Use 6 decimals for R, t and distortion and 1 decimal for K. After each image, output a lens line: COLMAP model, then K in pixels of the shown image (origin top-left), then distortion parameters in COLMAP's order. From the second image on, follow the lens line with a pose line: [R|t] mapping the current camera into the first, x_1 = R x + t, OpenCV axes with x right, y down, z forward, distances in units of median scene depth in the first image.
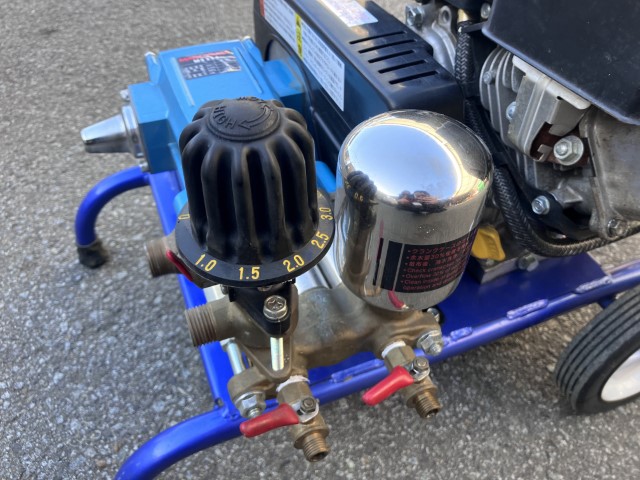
lens RADIAL K [[526.0, 0, 318.7], [0, 526.0, 240.7], [0, 0, 1]] dist [0.024107, -0.013363]
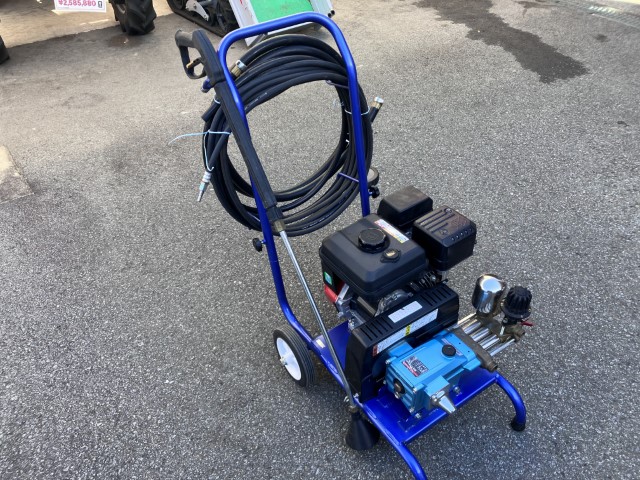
lens RADIAL K [[526.0, 0, 306.4], [0, 526.0, 242.5], [0, 0, 1]] dist [0.024107, -0.013363]
pose [[-0.197749, -0.640478, 0.742080, -1.661088], [0.708372, 0.429907, 0.559812, -2.460958], [-0.677573, 0.636371, 0.368683, 0.013981]]
